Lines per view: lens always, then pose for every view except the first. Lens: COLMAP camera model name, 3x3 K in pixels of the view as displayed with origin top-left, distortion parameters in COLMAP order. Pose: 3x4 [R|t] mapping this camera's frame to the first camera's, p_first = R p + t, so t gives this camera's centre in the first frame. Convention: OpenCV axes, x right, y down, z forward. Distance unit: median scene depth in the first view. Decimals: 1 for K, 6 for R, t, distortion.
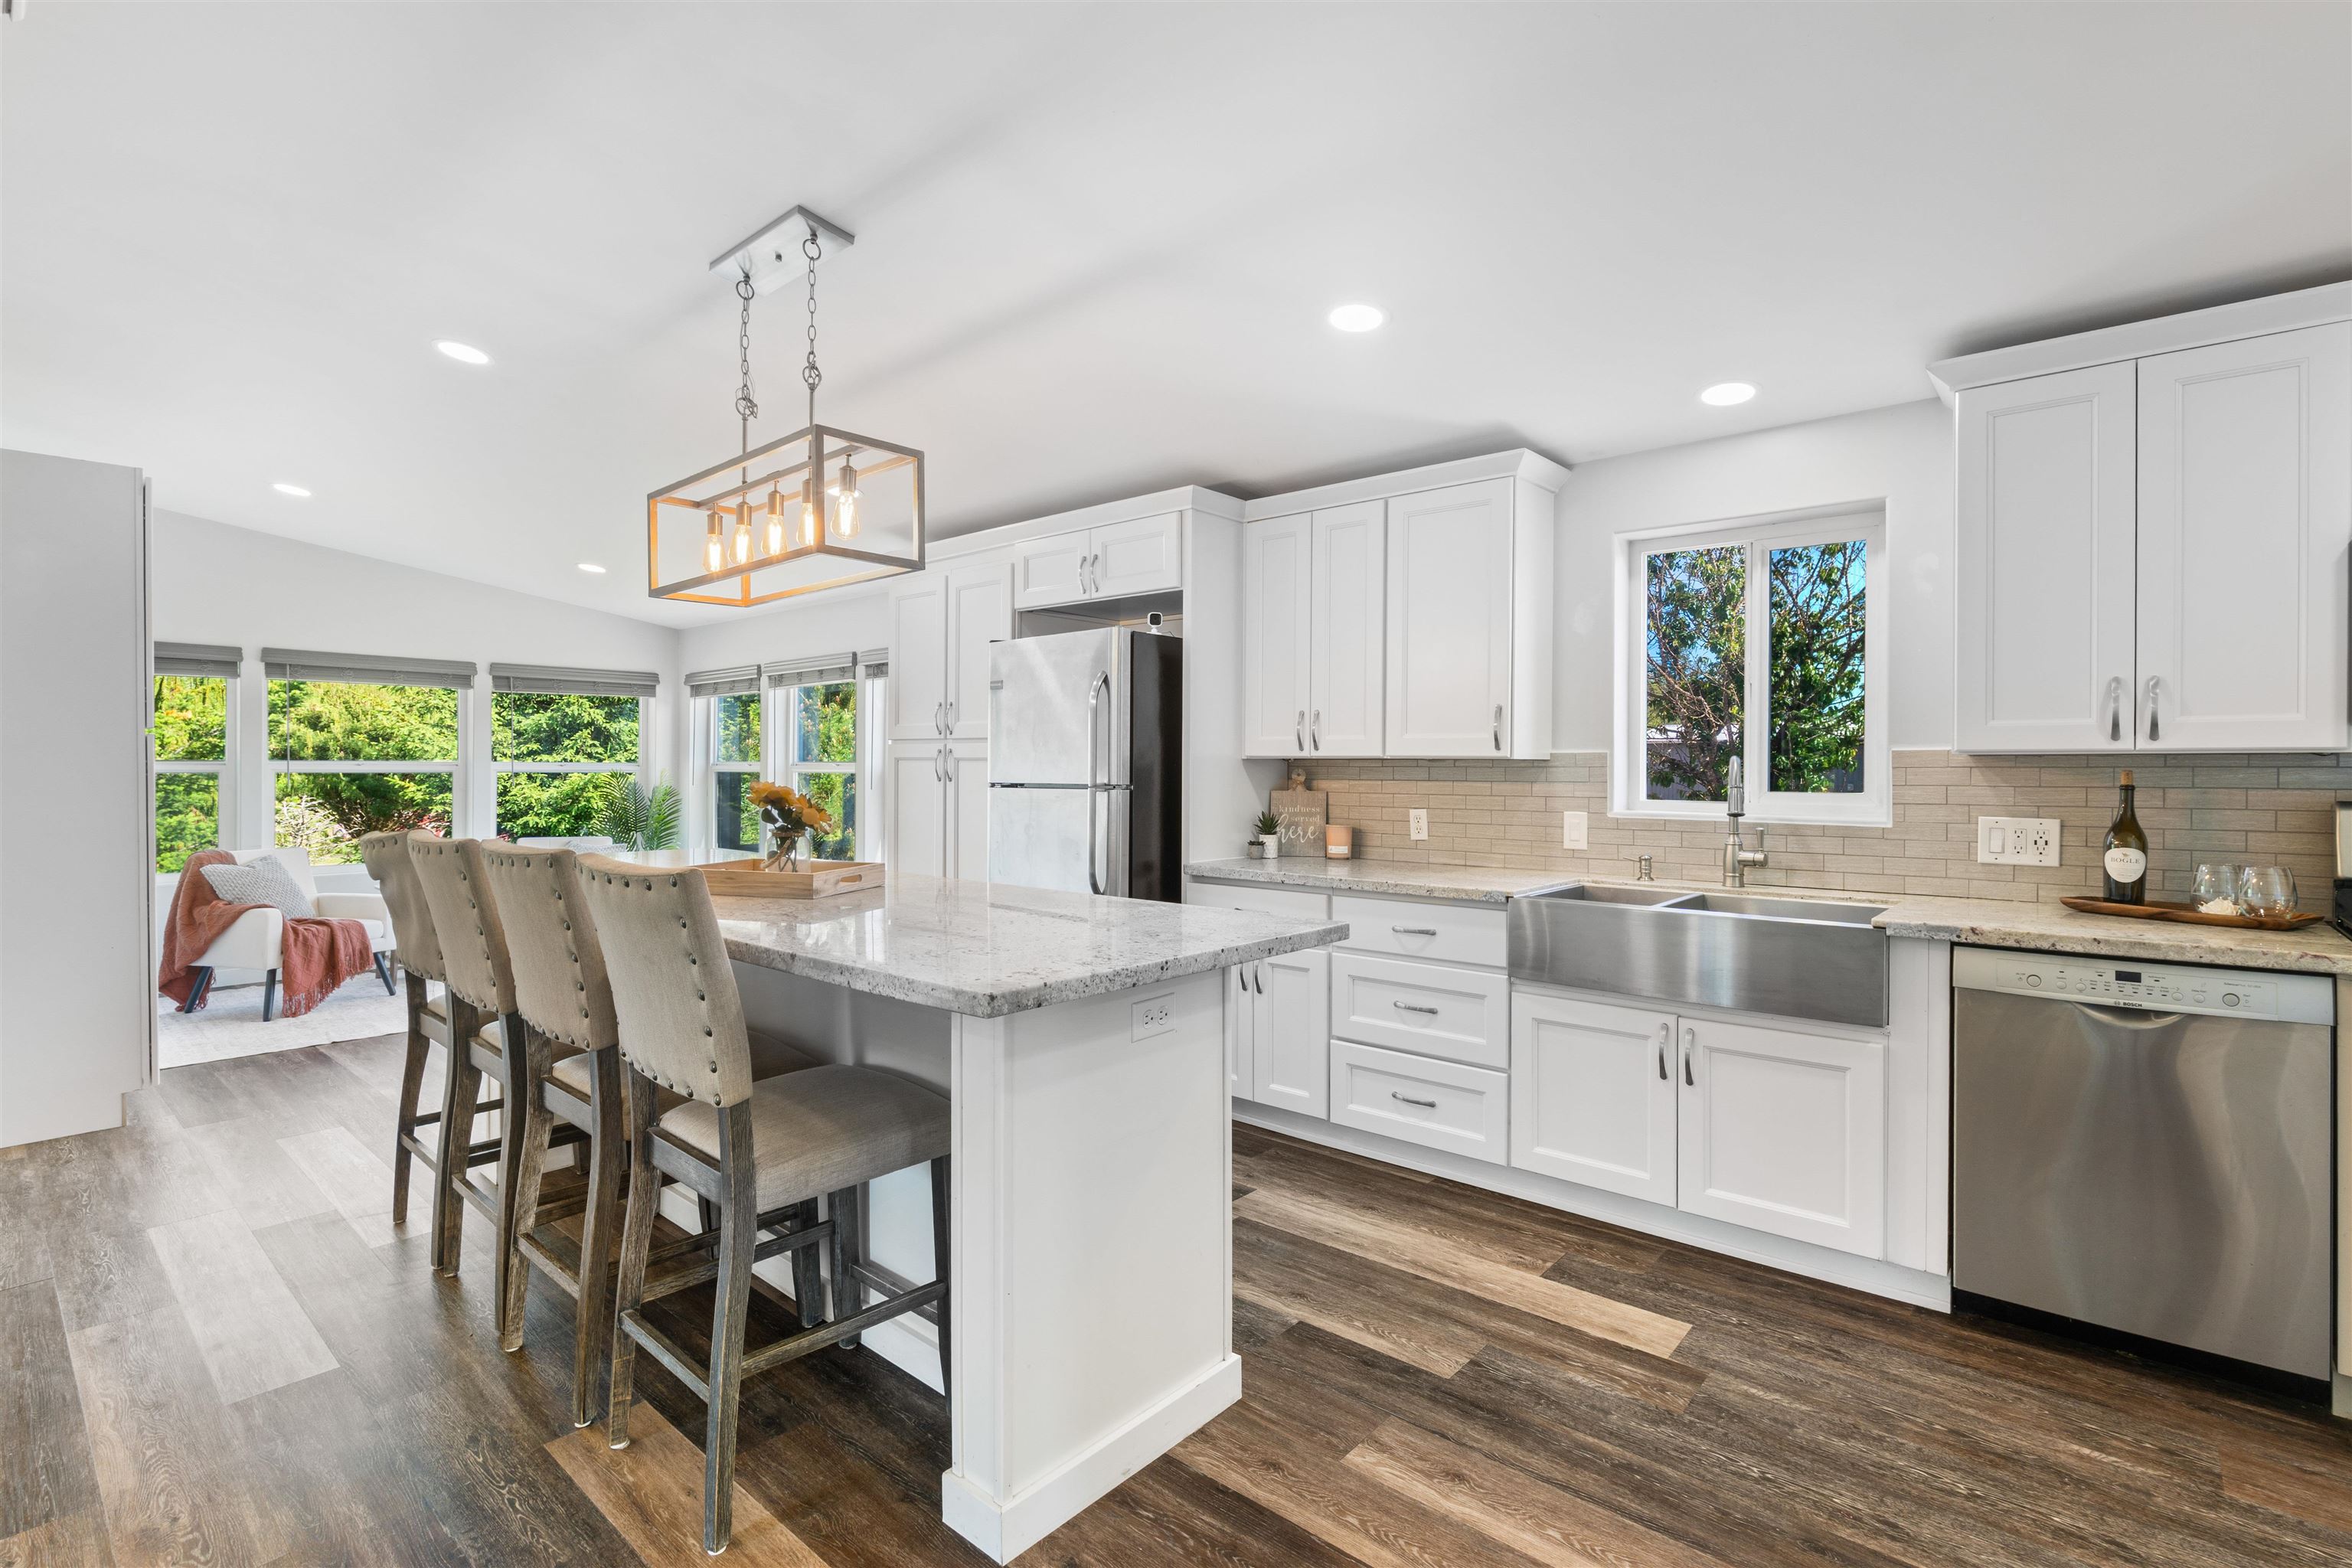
lens RADIAL K [[1086.8, 0, 1186.1], [0, 1086.8, 777.6], [0, 0, 1]] dist [-0.007411, 0.000772]
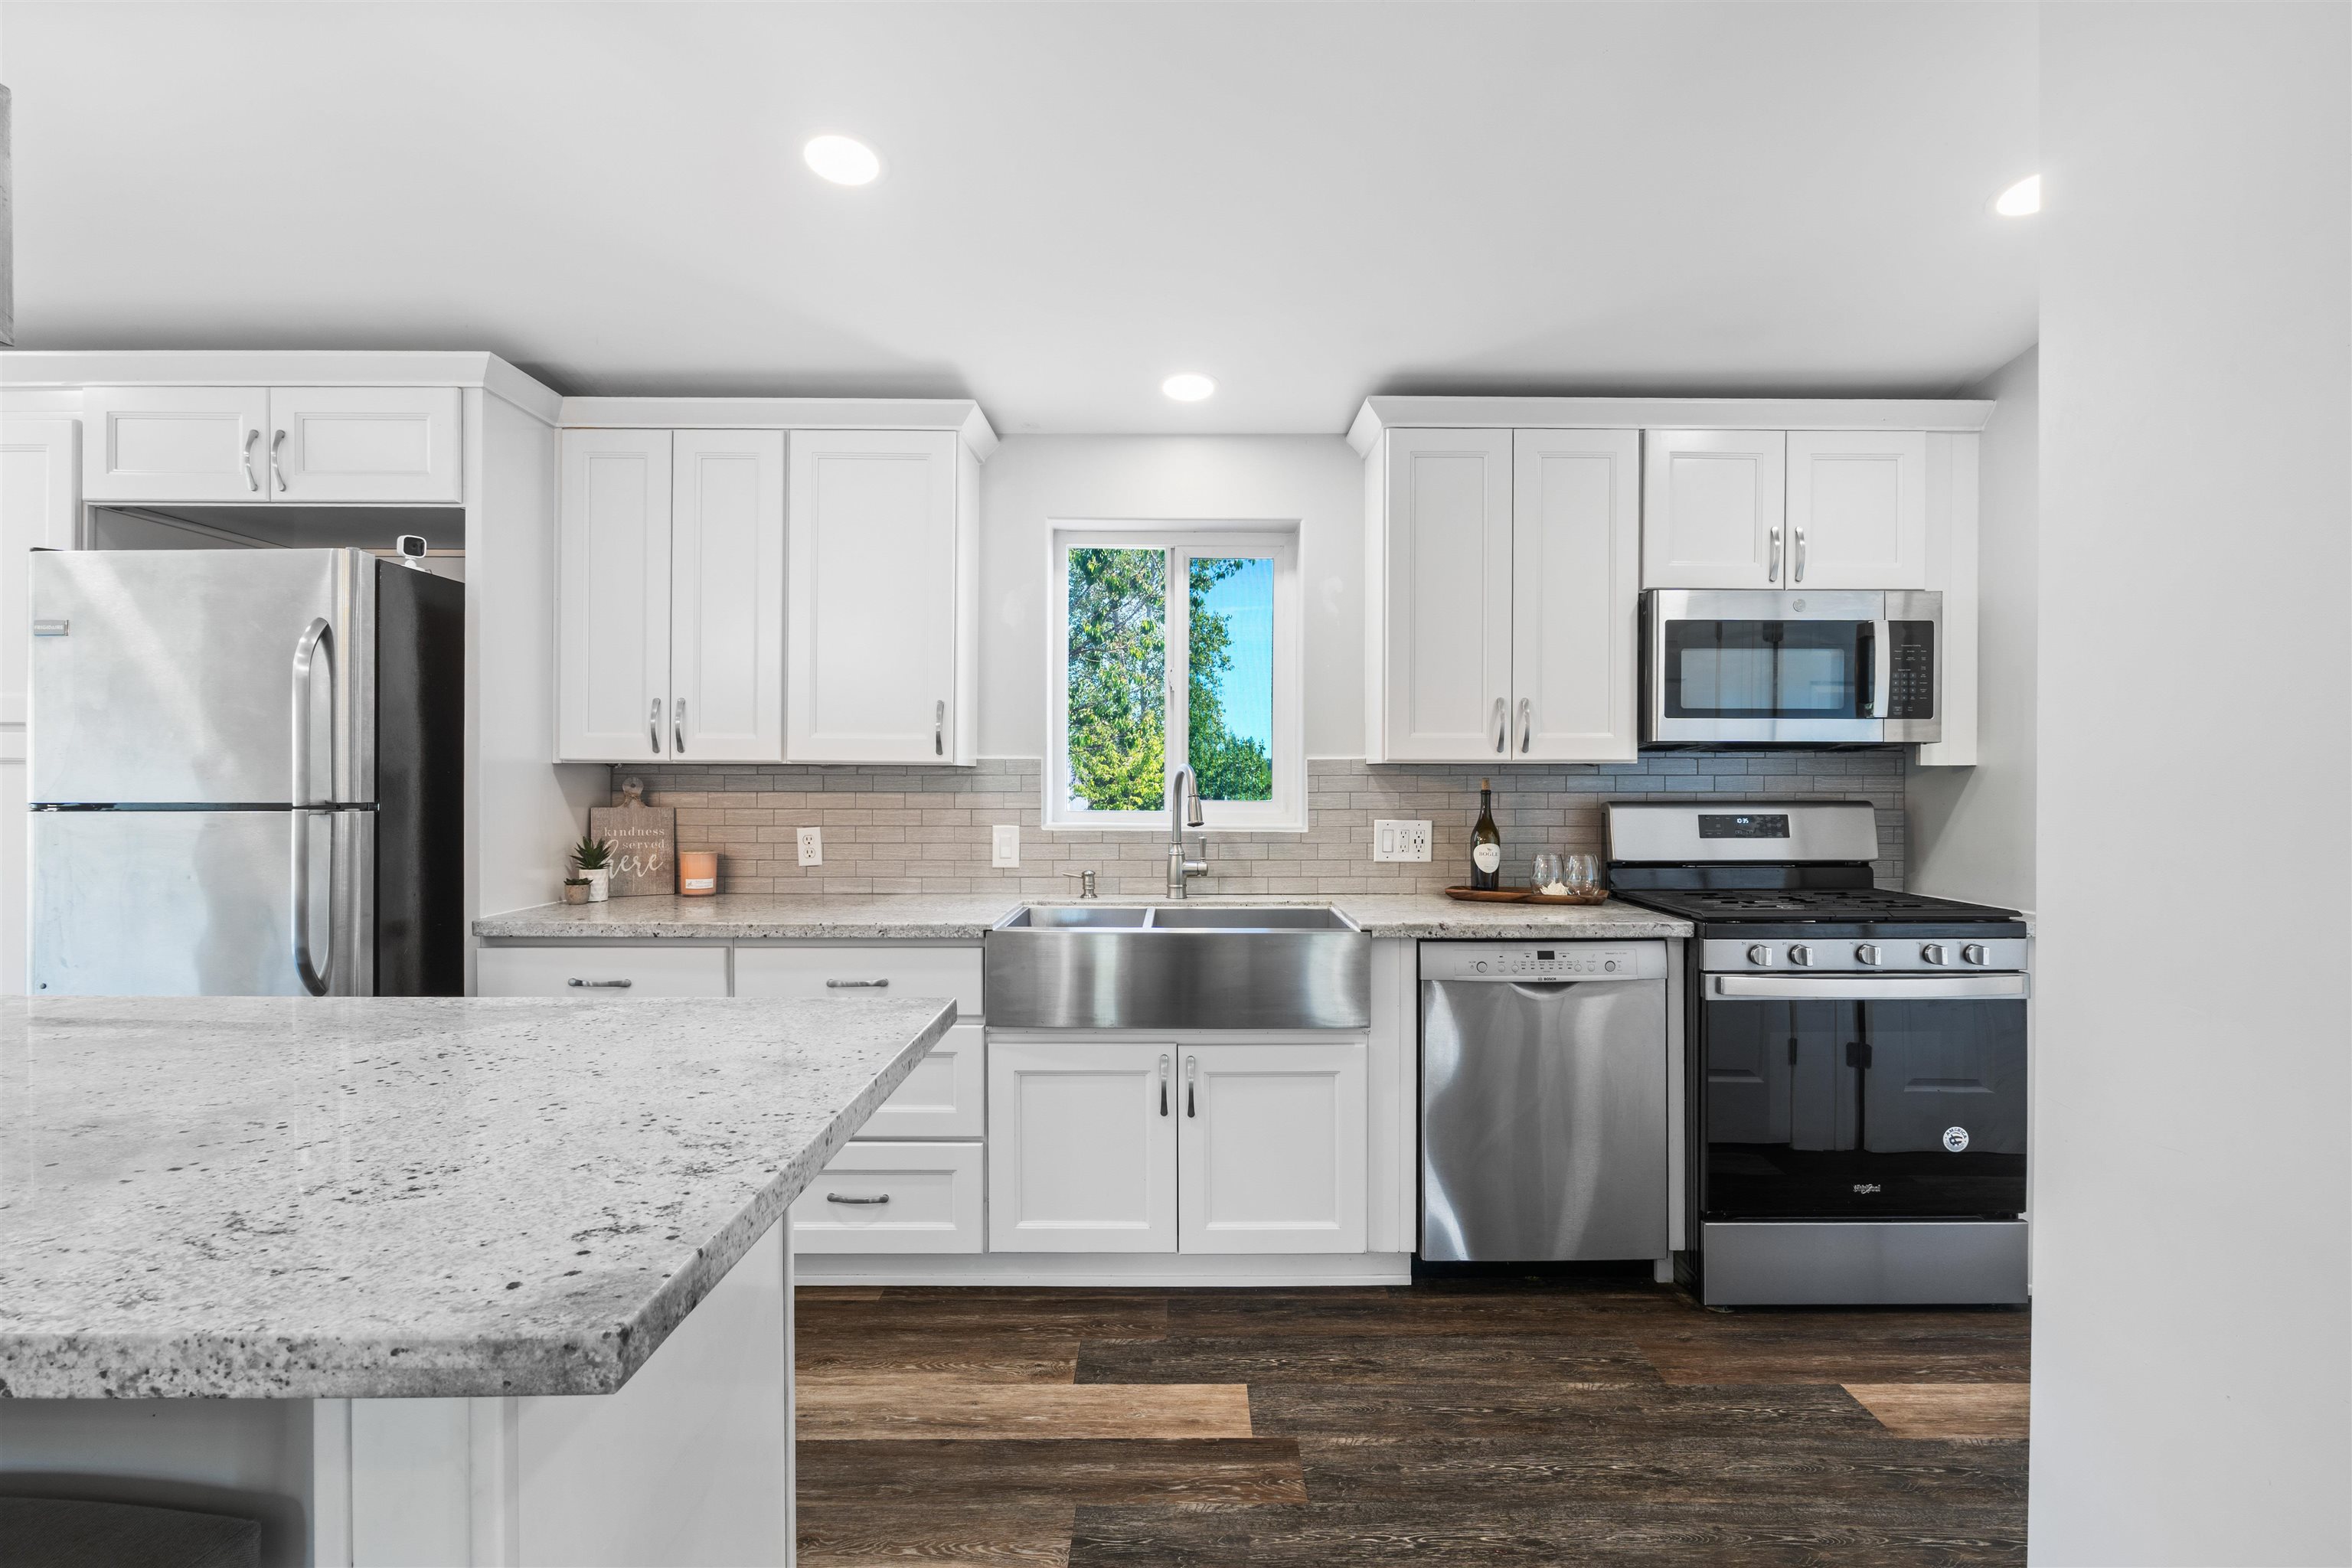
lens RADIAL K [[1086.8, 0, 1186.8], [0, 1086.8, 785.6], [0, 0, 1]] dist [-0.007411, 0.000772]
pose [[0.753971, -0.005376, 0.656886, -0.118432], [0.006070, 0.999981, 0.001217, -0.001409], [-0.656880, 0.003070, 0.753989, 0.236389]]
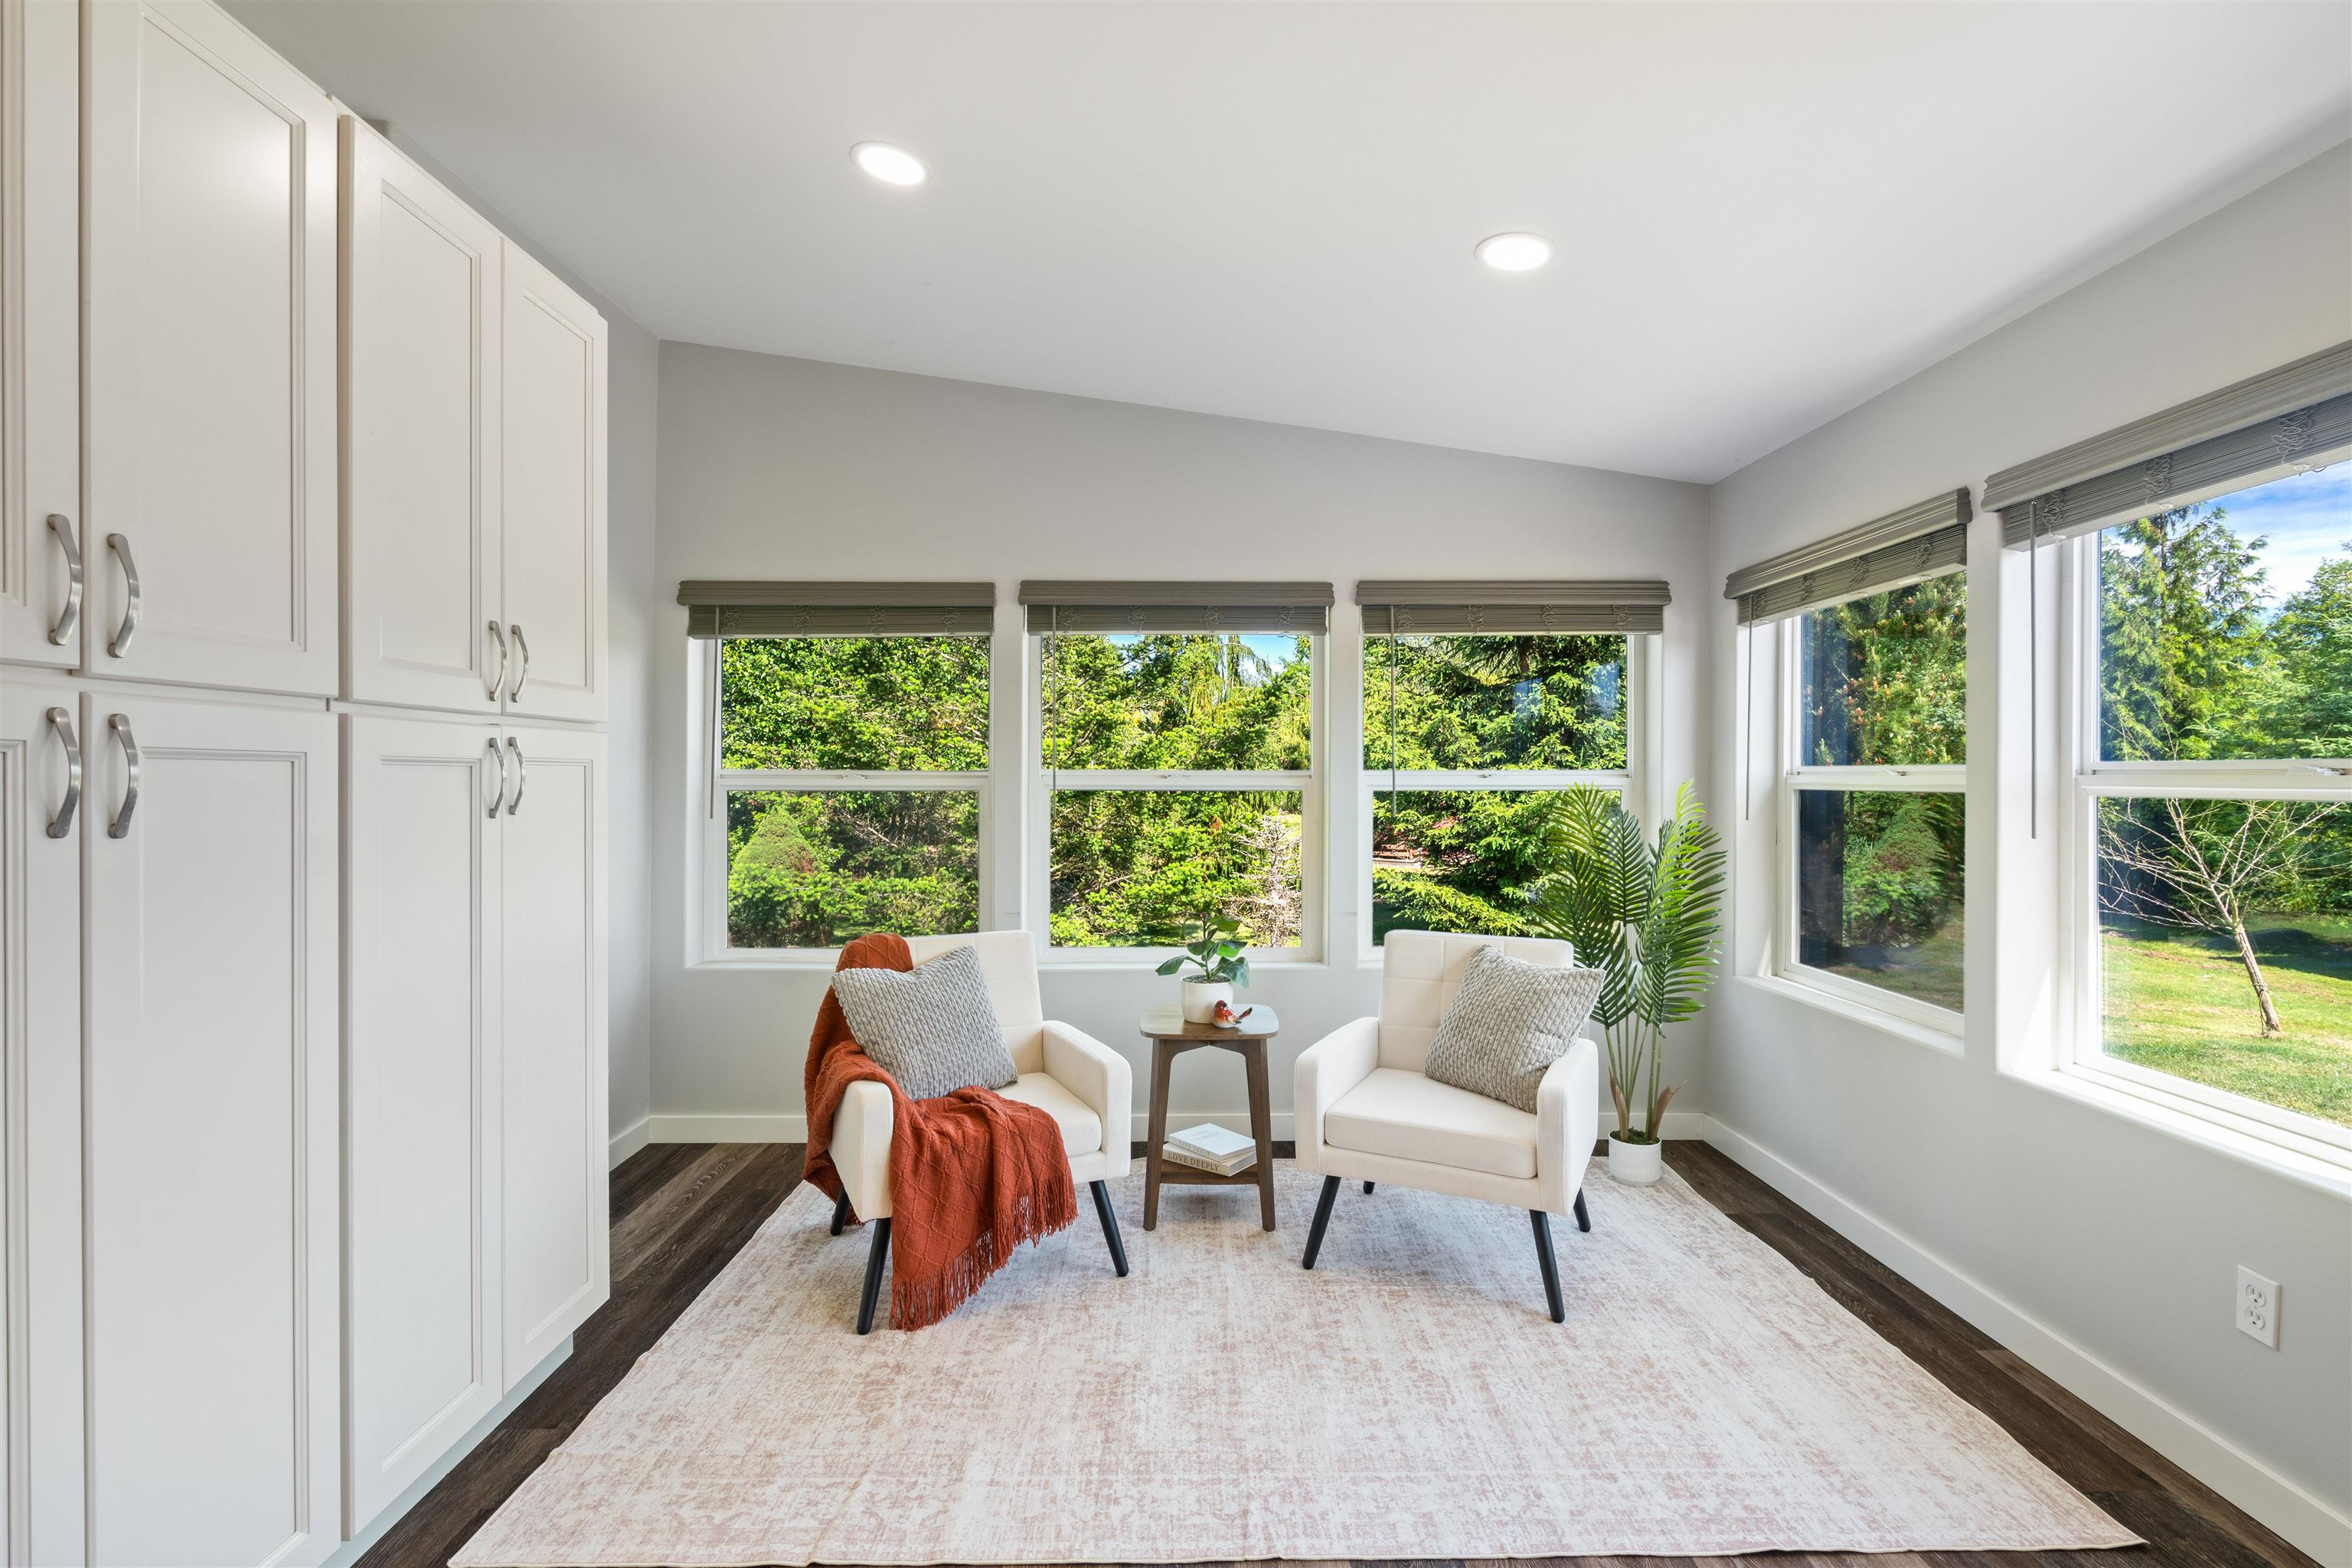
lens RADIAL K [[1086.8, 0, 1190.6], [0, 1086.8, 777.5], [0, 0, 1]] dist [-0.007411, 0.000772]
pose [[0.668980, -0.003309, -0.743273, -0.618181], [-0.003479, 0.999965, -0.007583, -0.013706], [0.743272, 0.007659, 0.668945, 1.192762]]
